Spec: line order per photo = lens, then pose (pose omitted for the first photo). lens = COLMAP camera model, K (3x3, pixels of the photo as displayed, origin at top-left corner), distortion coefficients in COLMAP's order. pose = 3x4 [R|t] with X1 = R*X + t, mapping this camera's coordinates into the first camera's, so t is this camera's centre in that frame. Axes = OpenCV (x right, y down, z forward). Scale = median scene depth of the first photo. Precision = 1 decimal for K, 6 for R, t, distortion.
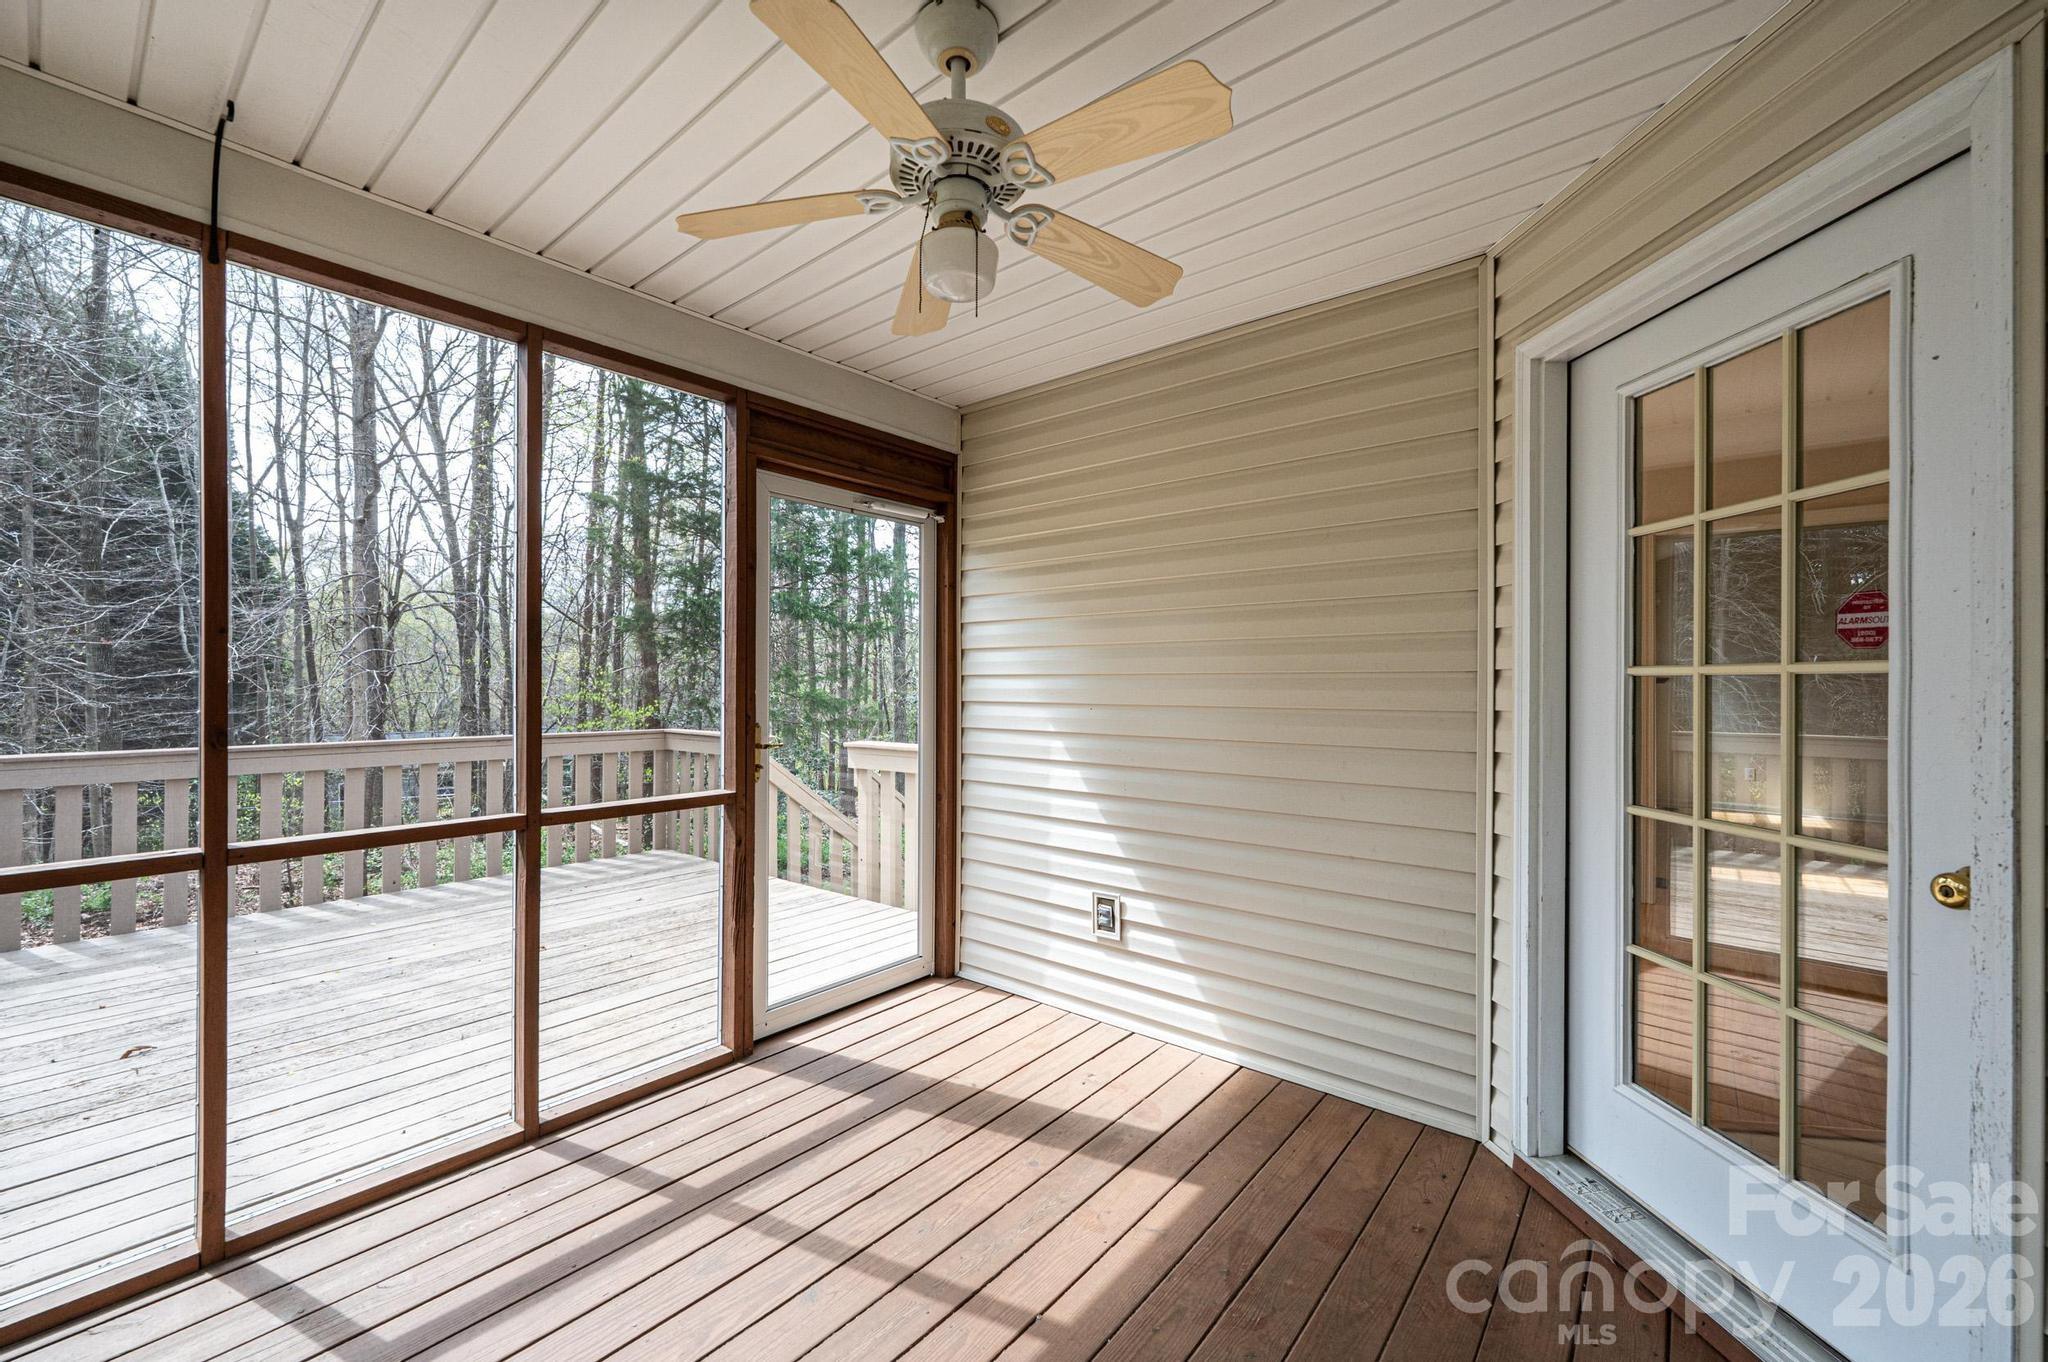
lens RADIAL K [[815.2, 0, 1030.6], [0, 815.2, 680.8], [0, 0, 1]] dist [-0.002071, -0.000238]
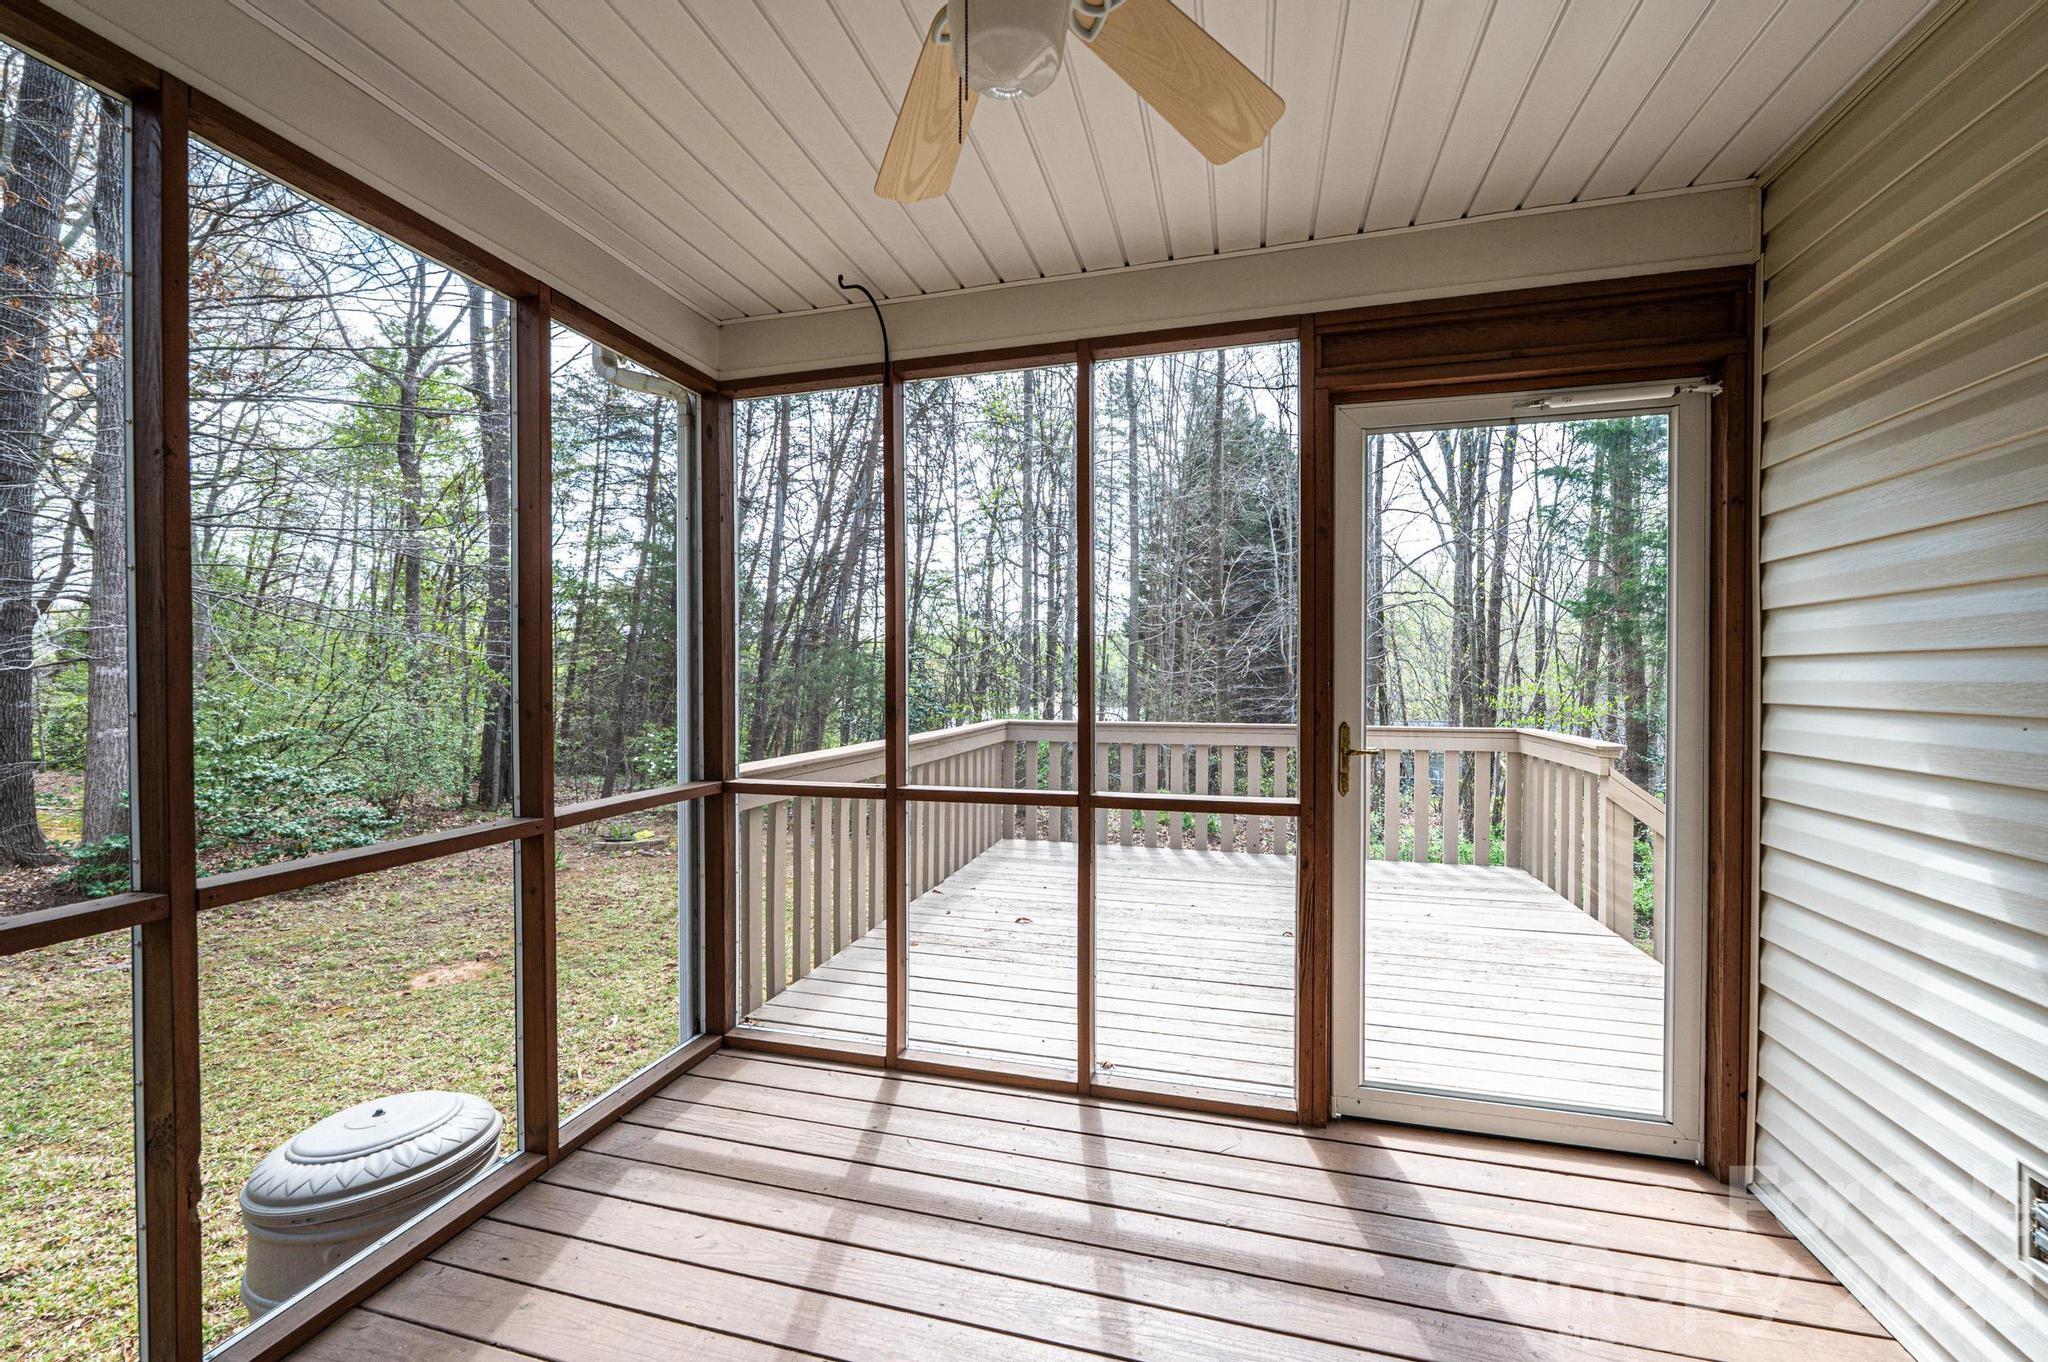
lens RADIAL K [[815.2, 0, 1023.0], [0, 815.2, 682.4], [0, 0, 1]] dist [-0.002071, -0.000238]
pose [[0.406232, 0.004350, -0.913760, 0.240959], [0.004009, 0.999971, 0.006543, 0.005399], [0.913761, -0.006321, 0.406202, 0.344872]]
